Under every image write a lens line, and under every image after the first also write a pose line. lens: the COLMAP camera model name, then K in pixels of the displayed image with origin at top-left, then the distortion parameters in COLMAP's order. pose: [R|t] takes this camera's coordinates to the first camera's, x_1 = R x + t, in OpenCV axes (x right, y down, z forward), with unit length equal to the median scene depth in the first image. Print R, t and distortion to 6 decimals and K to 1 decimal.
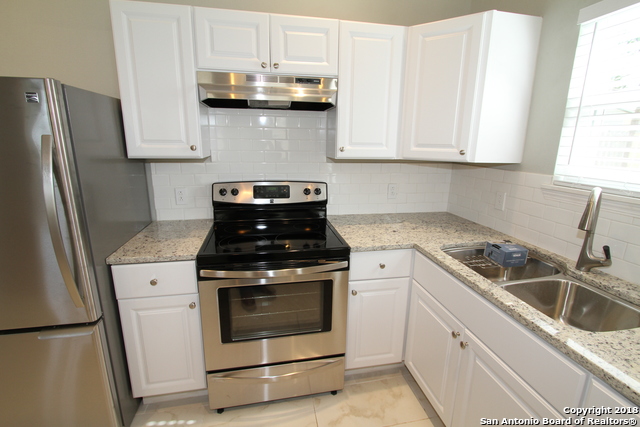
lens RADIAL K [[294.8, 0, 320.3], [0, 294.8, 209.3], [0, 0, 1]] dist [-0.008433, 0.000760]
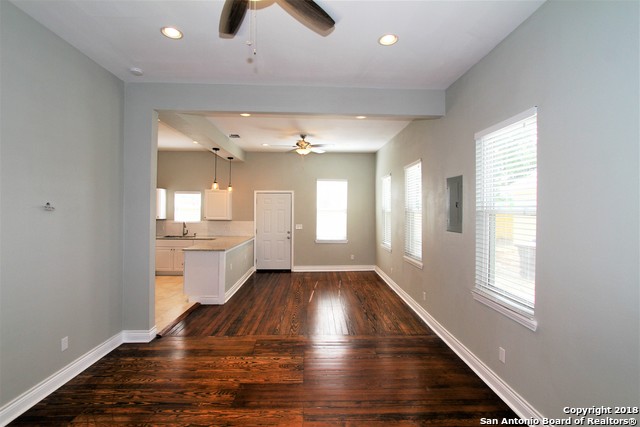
lens RADIAL K [[294.8, 0, 320.3], [0, 294.8, 209.3], [0, 0, 1]] dist [-0.008433, 0.000760]
pose [[0.167804, -0.007653, 0.985791, -3.325557], [0.222873, 0.974374, -0.030374, 0.358489], [-0.960297, 0.224803, 0.165210, -2.023465]]
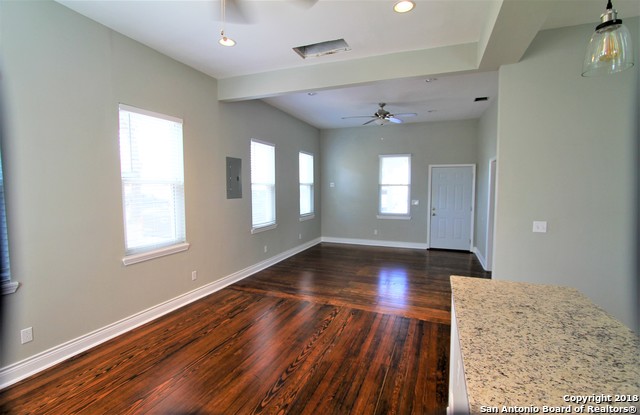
lens RADIAL K [[290.8, 0, 320.0], [0, 290.8, 207.5], [0, 0, 1]] dist [-0.014254, 0.000178]
pose [[-0.546733, 0.046411, -0.836020, 0.744513], [-0.203211, 0.961256, 0.186257, 0.056285], [0.812274, 0.271721, -0.516119, -0.417139]]
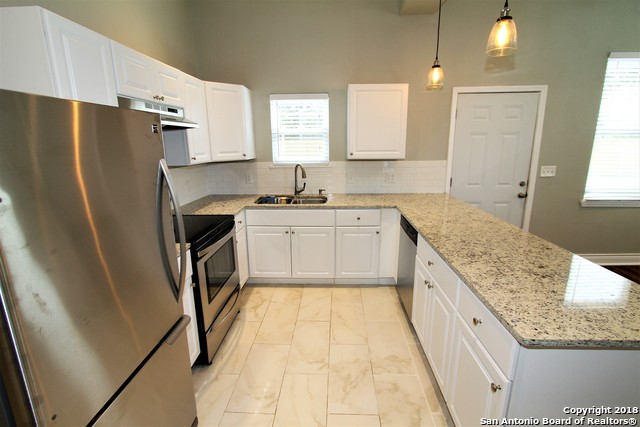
lens RADIAL K [[294.8, 0, 320.3], [0, 294.8, 209.3], [0, 0, 1]] dist [-0.008433, 0.000760]
pose [[0.240500, -0.233564, 0.942129, -1.232800], [0.239817, 0.954825, 0.175493, -0.068581], [-0.940557, 0.183733, 0.285648, 0.044045]]
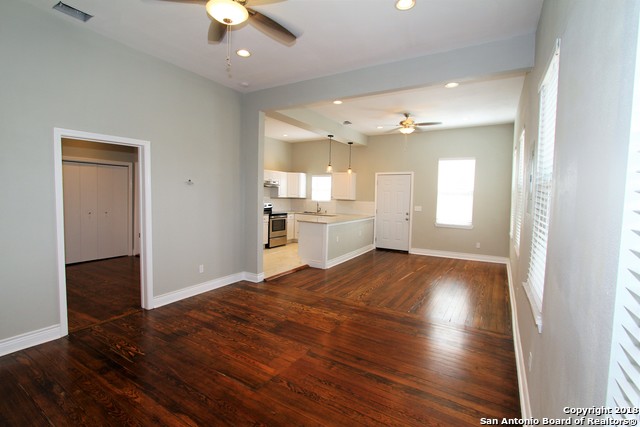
lens RADIAL K [[294.8, 0, 320.3], [0, 294.8, 209.3], [0, 0, 1]] dist [-0.008433, 0.000760]
pose [[0.677843, -0.037086, 0.734271, -3.150089], [0.156882, 0.983021, -0.095176, 0.610394], [-0.718274, 0.179708, 0.672151, -2.815246]]
